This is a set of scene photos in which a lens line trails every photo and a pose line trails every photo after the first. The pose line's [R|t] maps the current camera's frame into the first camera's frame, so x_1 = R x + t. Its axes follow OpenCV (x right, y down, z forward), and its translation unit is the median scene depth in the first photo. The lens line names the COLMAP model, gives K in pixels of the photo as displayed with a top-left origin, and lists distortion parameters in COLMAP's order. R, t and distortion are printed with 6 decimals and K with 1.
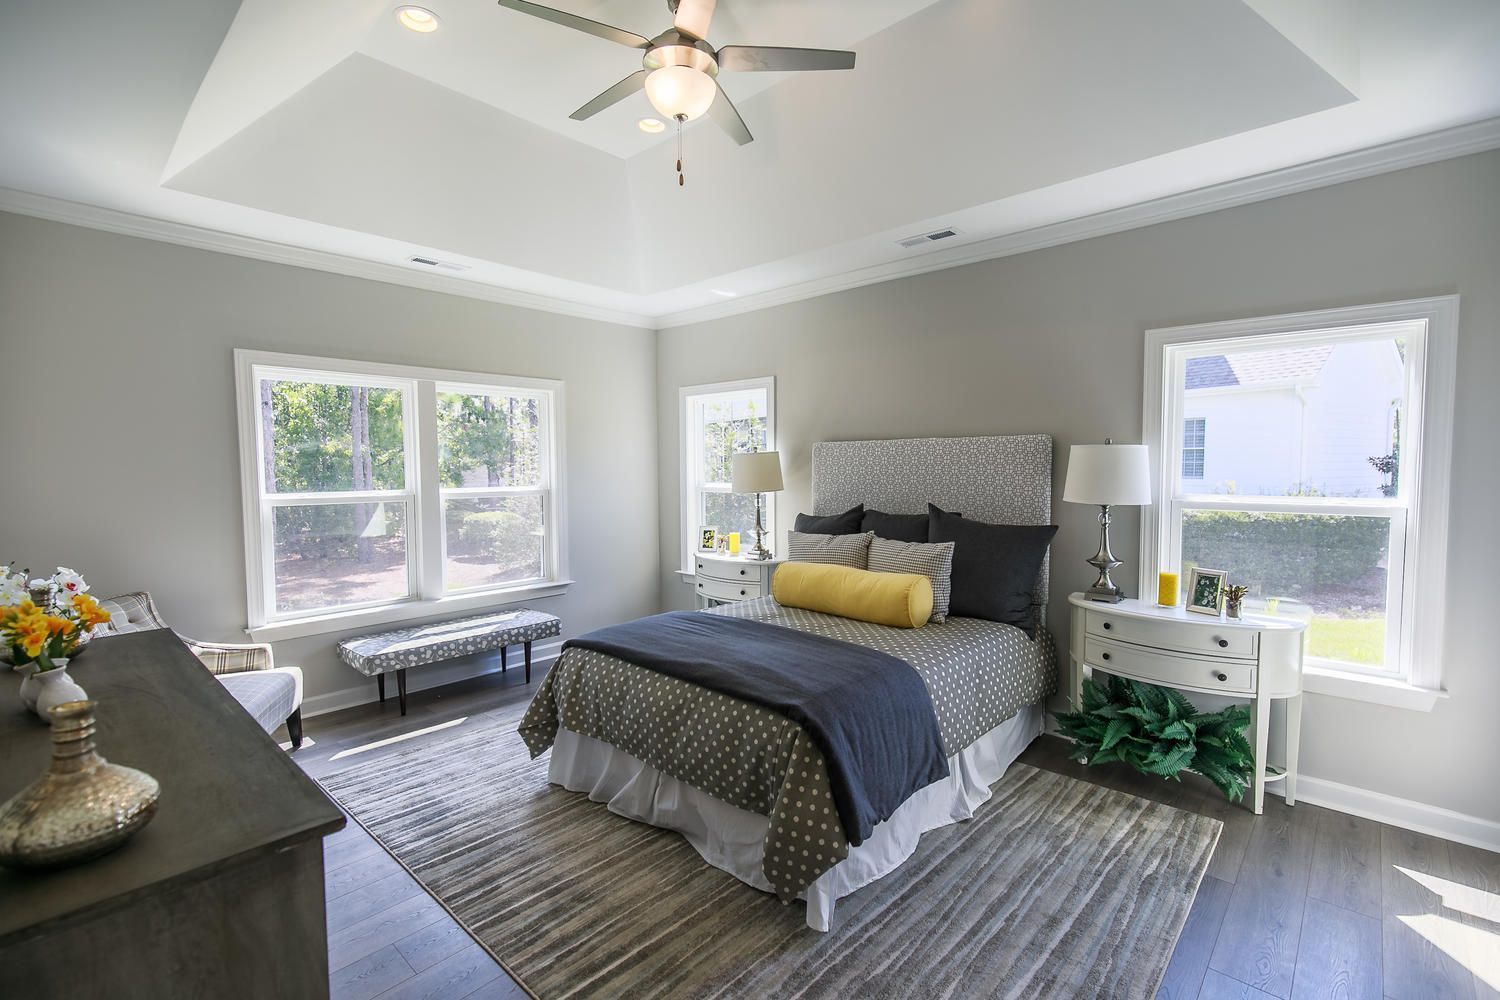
lens RADIAL K [[674.5, 0, 754.9], [0, 674.5, 500.7], [0, 0, 1]] dist [0.002365, 0.000002]
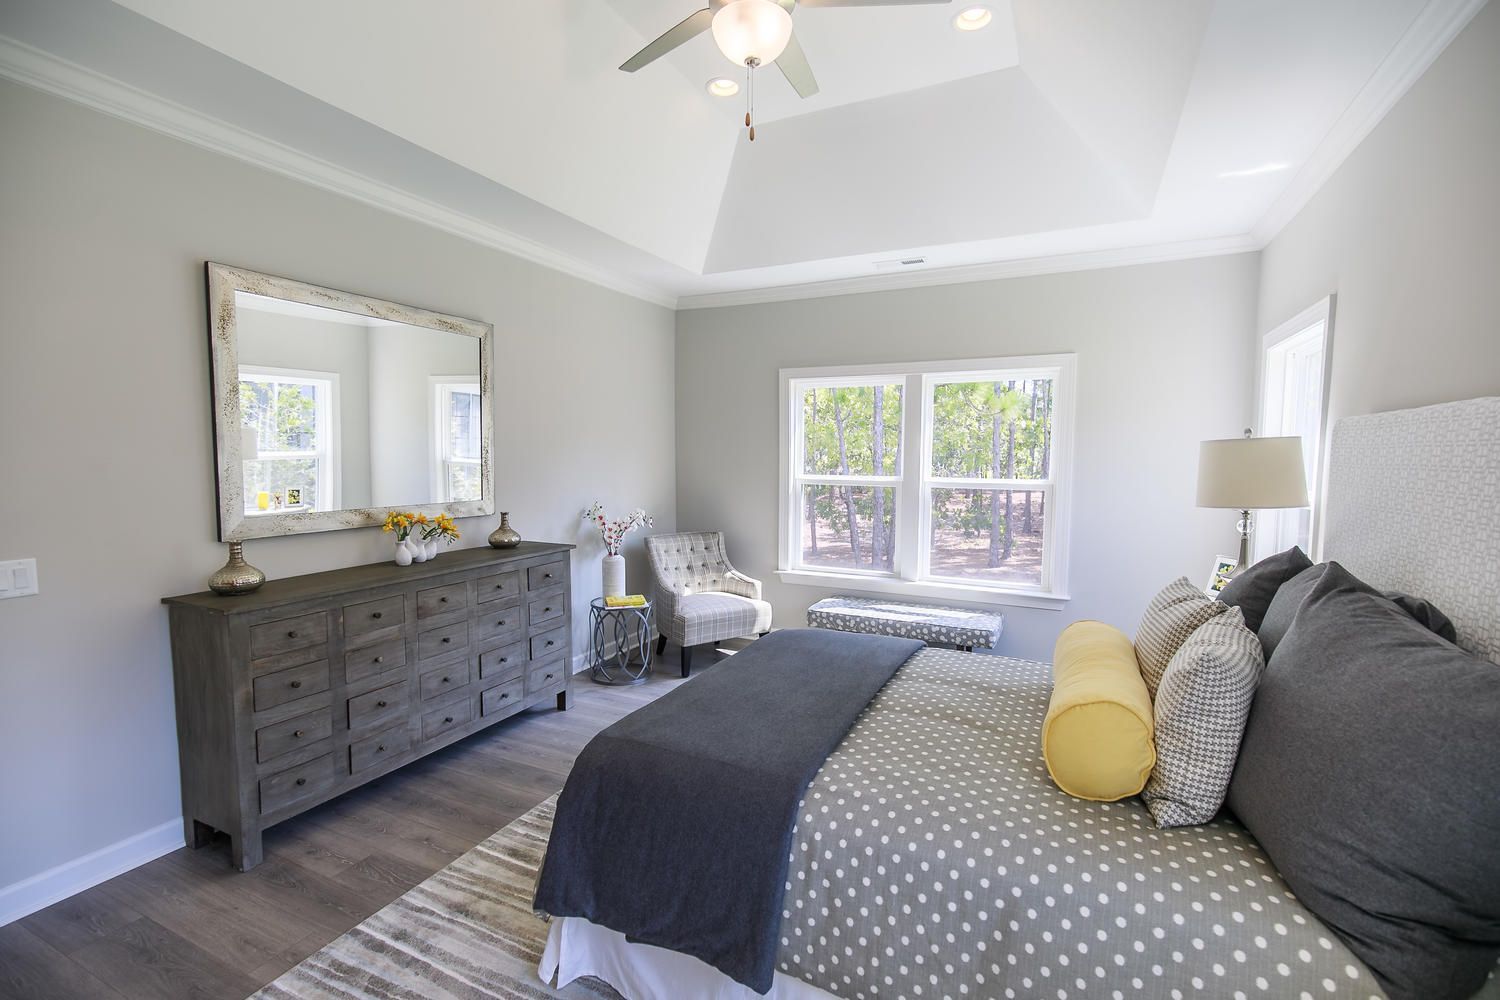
lens RADIAL K [[674.5, 0, 754.9], [0, 674.5, 500.7], [0, 0, 1]] dist [0.002365, 0.000002]
pose [[0.280620, 0.077817, -0.956659, 0.483348], [-0.059855, 0.996187, 0.063475, -0.033461], [0.957951, 0.039448, 0.284208, 0.481150]]
